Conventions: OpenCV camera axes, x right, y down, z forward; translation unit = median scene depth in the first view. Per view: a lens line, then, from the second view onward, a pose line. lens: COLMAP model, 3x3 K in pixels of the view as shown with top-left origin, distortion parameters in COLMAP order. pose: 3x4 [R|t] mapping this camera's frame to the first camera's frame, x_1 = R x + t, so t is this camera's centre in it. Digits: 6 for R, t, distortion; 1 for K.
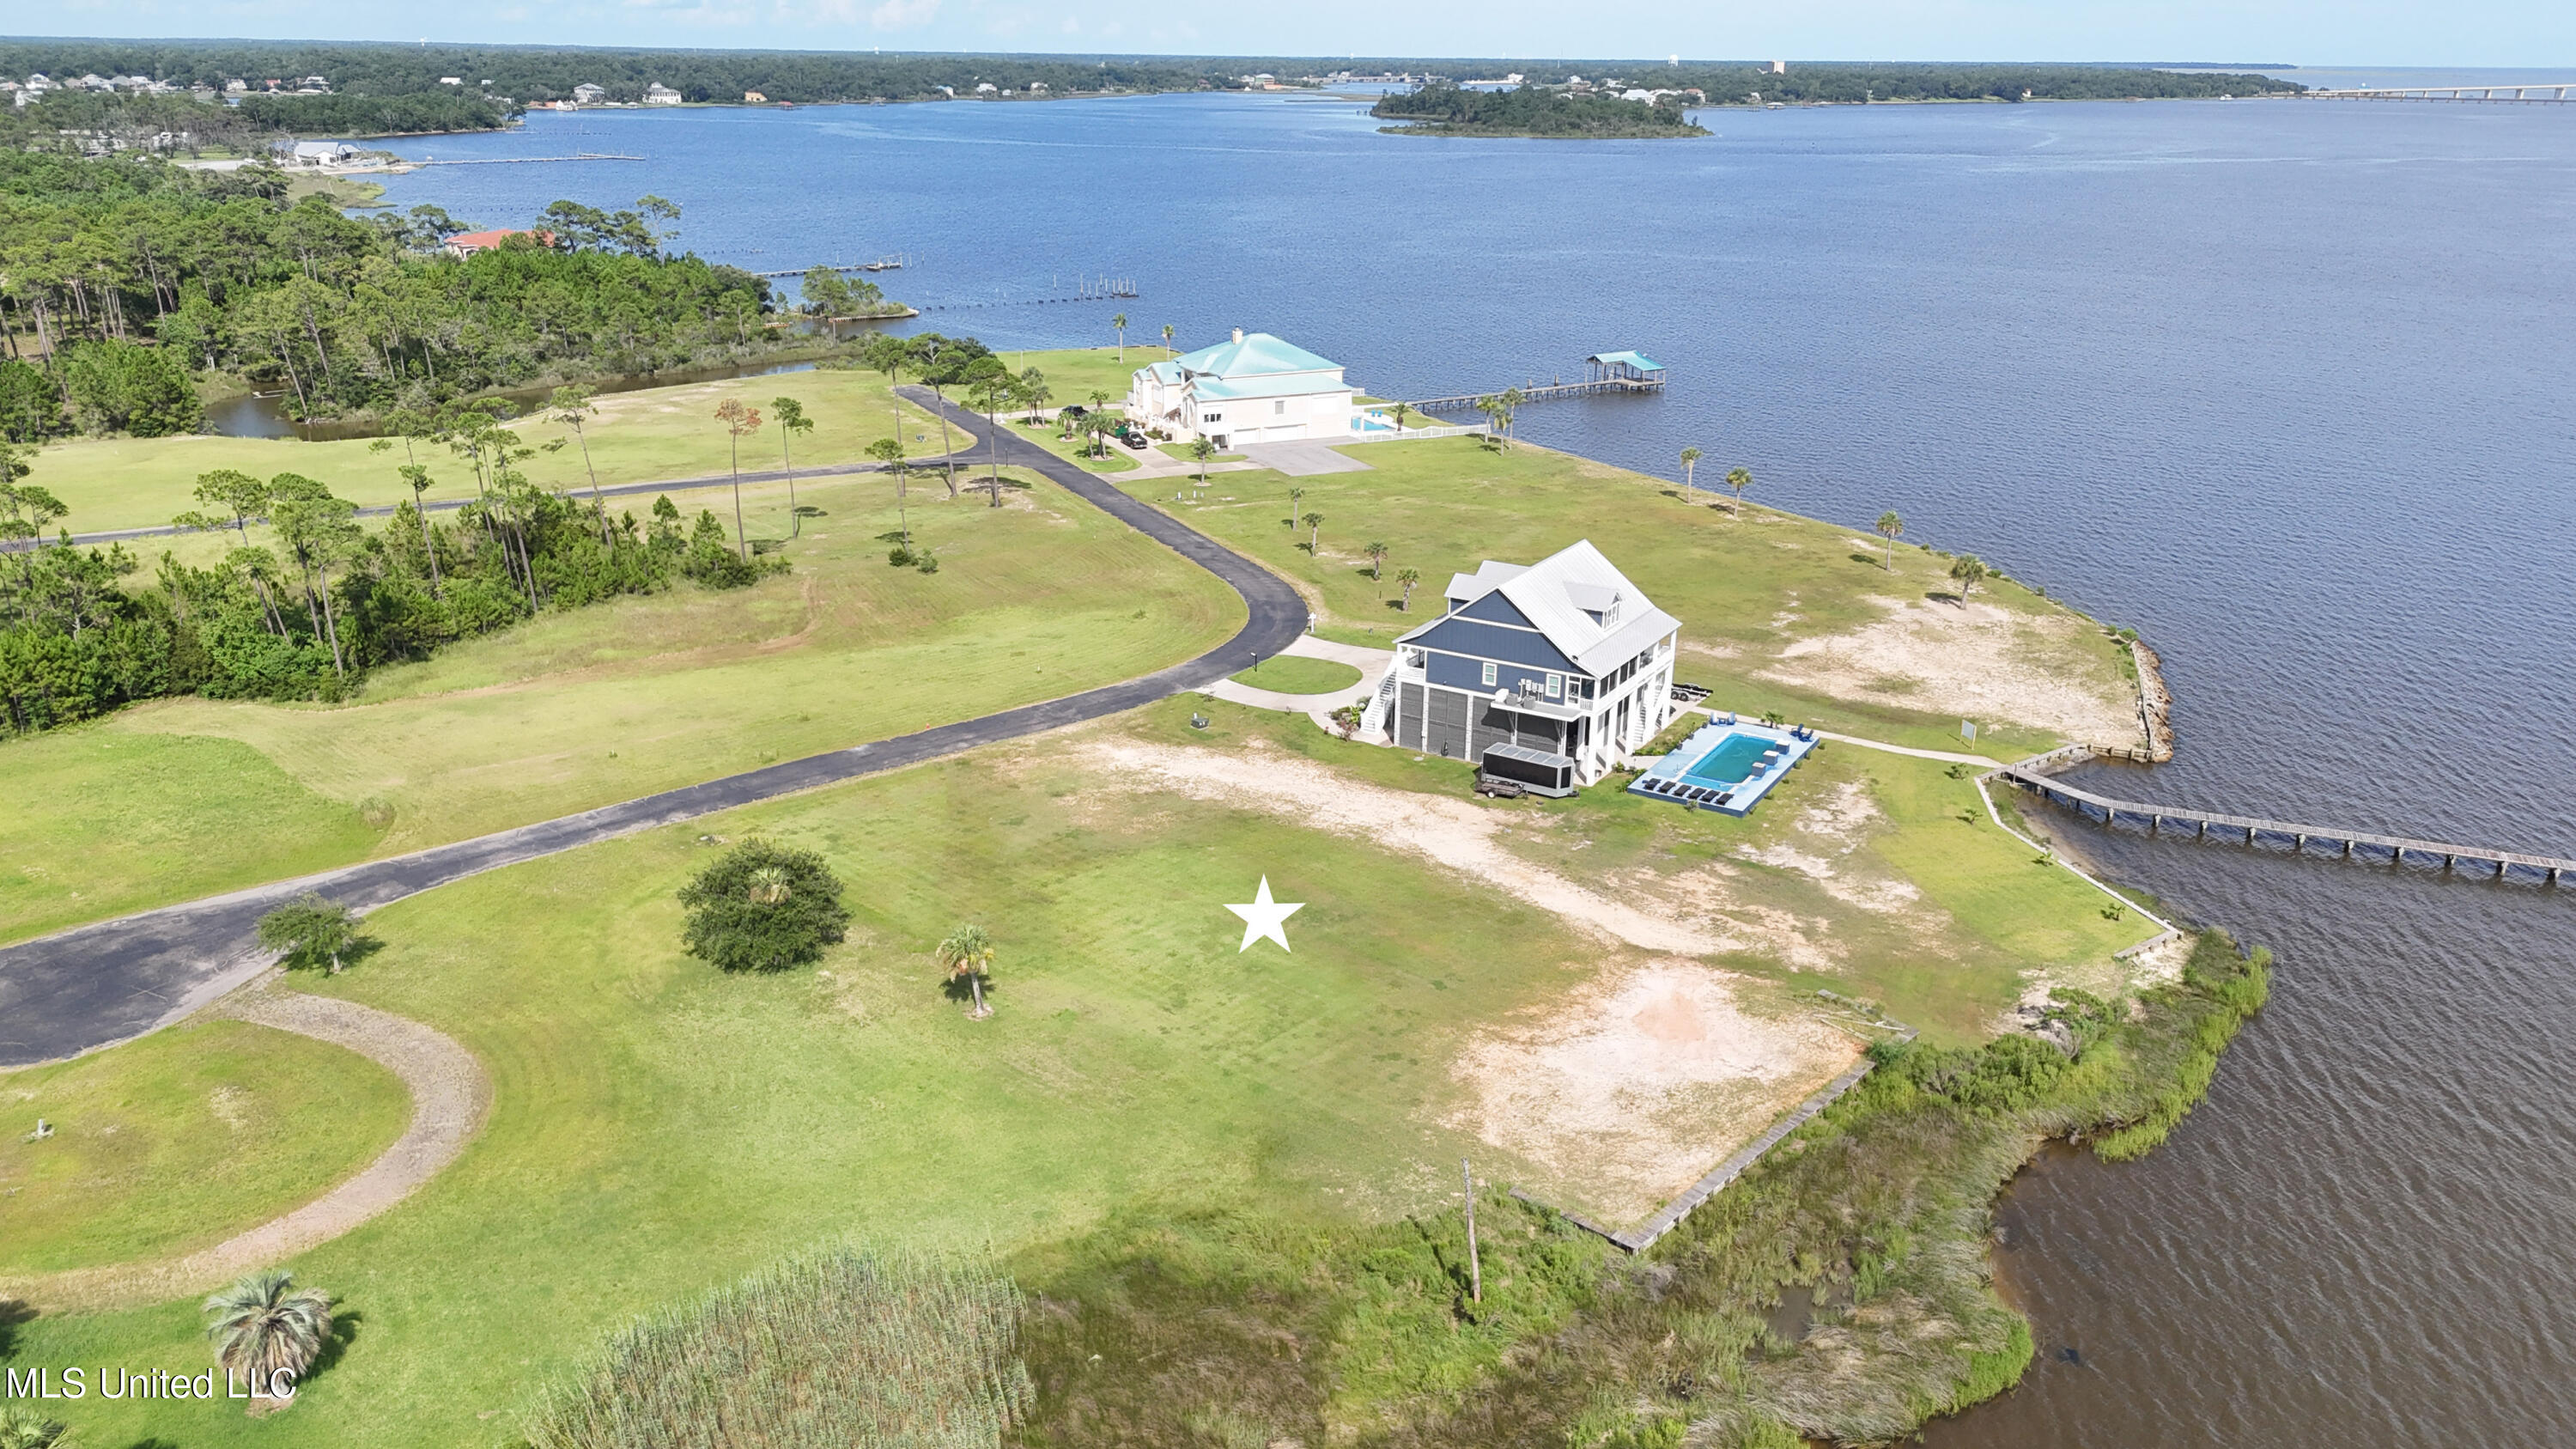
lens RADIAL K [[1886.5, 0, 1288.0], [0, 1886.5, 724.5], [0, 0, 1]] dist [0.089034, -0.094070]
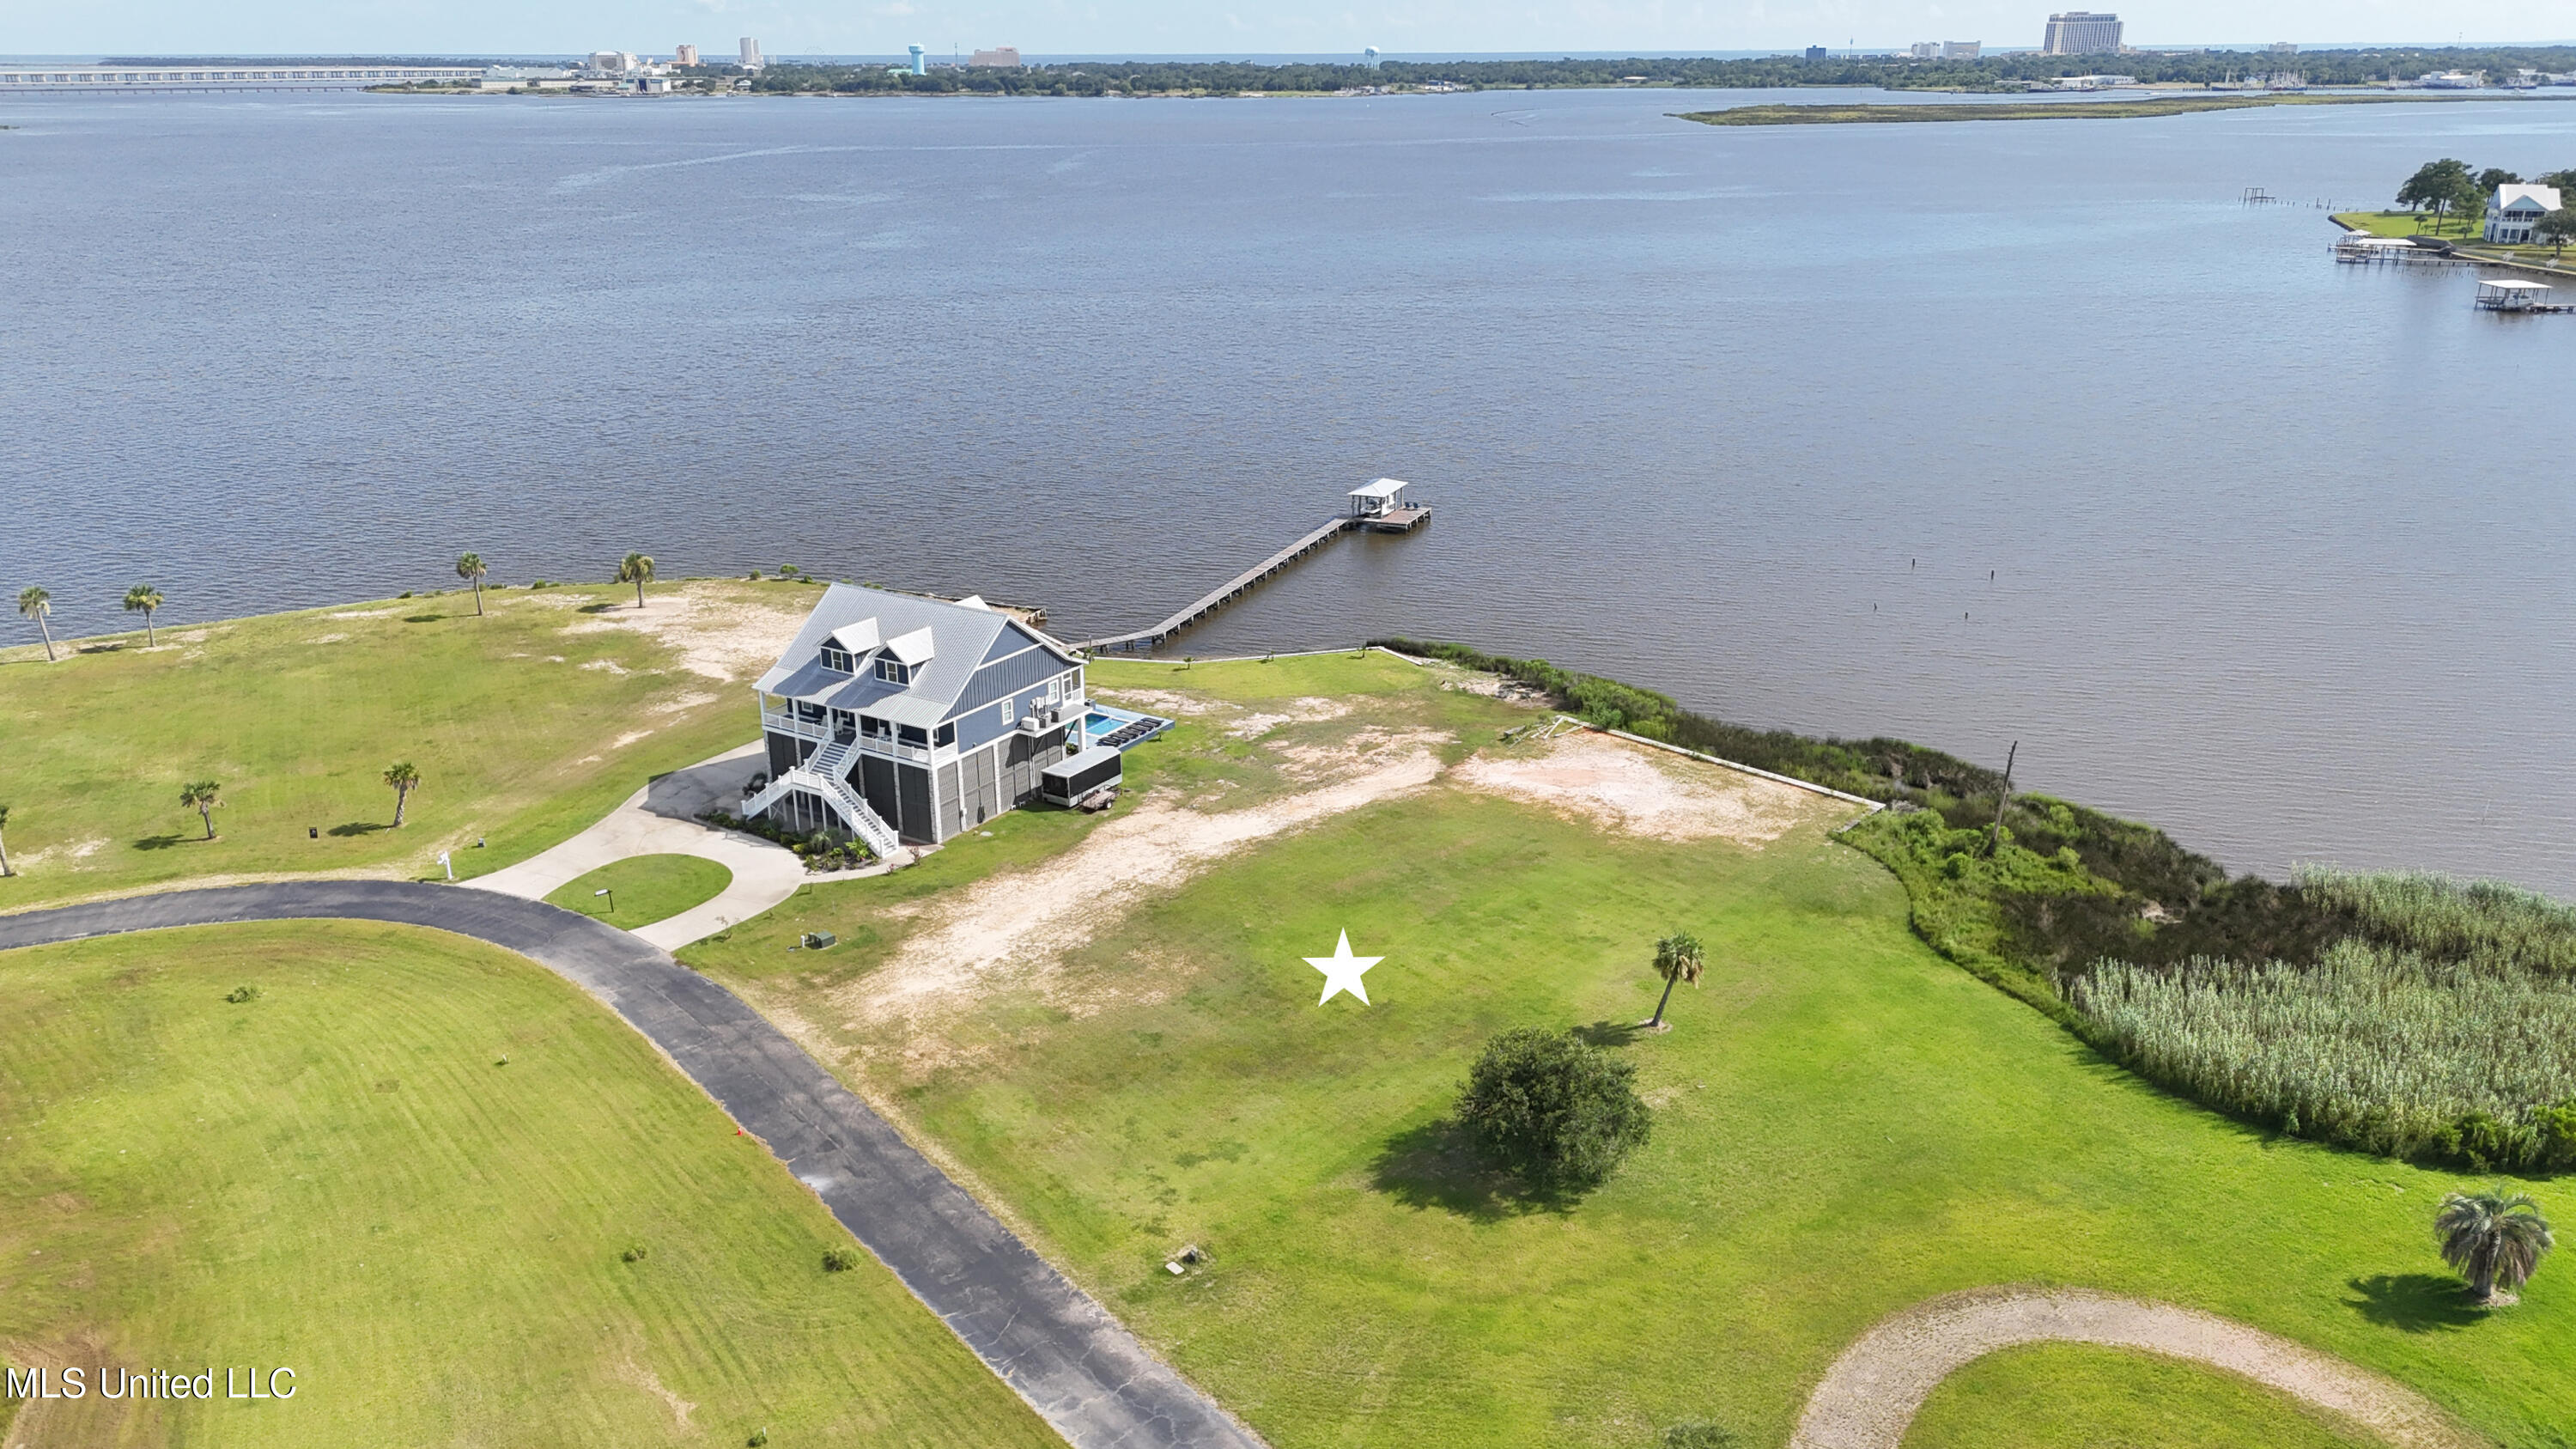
lens RADIAL K [[1886.5, 0, 1288.0], [0, 1886.5, 724.5], [0, 0, 1]] dist [0.089034, -0.094070]
pose [[0.021006, -0.344349, 0.938607, -0.777531], [0.336940, 0.886331, 0.317629, -0.273508], [-0.941292, 0.309581, 0.134643, 0.745198]]
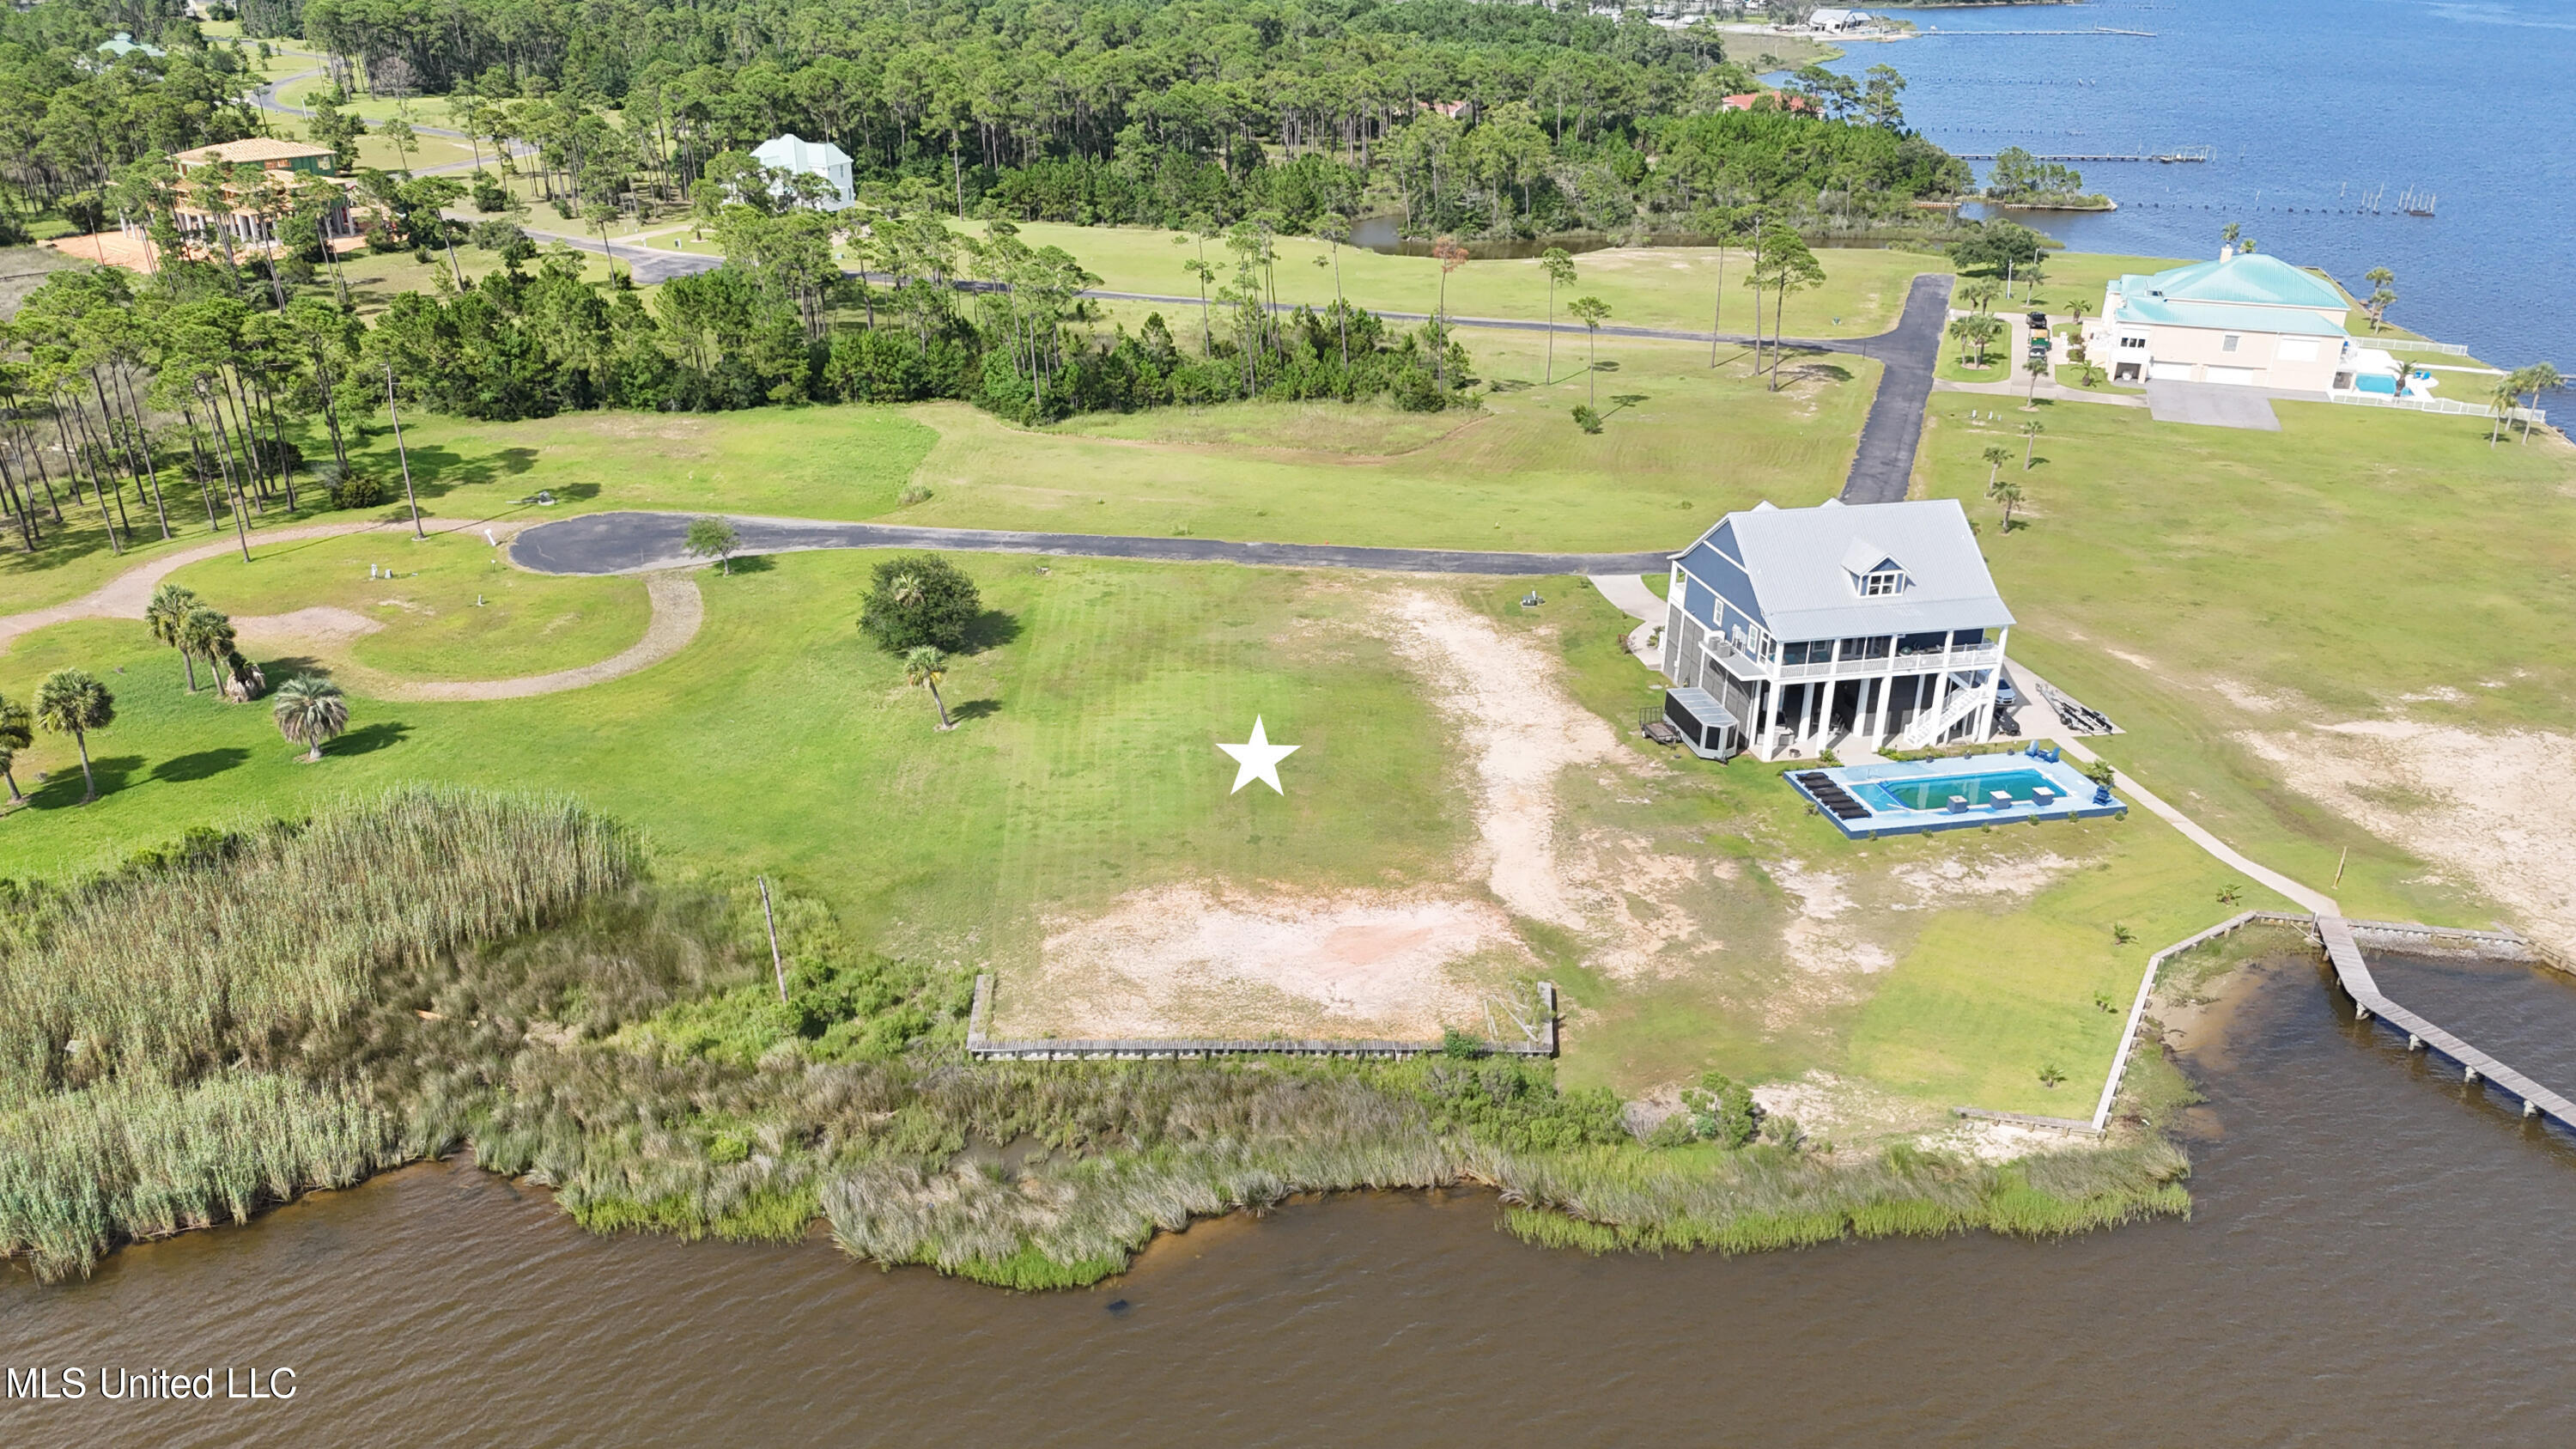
lens RADIAL K [[1861.9, 0, 1291.5], [0, 1861.9, 786.3], [0, 0, 1]] dist [0.073214, -0.077500]
pose [[0.695957, 0.306376, -0.649444, 0.569705], [-0.246994, 0.951363, 0.184124, -0.061613], [0.674269, 0.032267, 0.737781, 0.209579]]
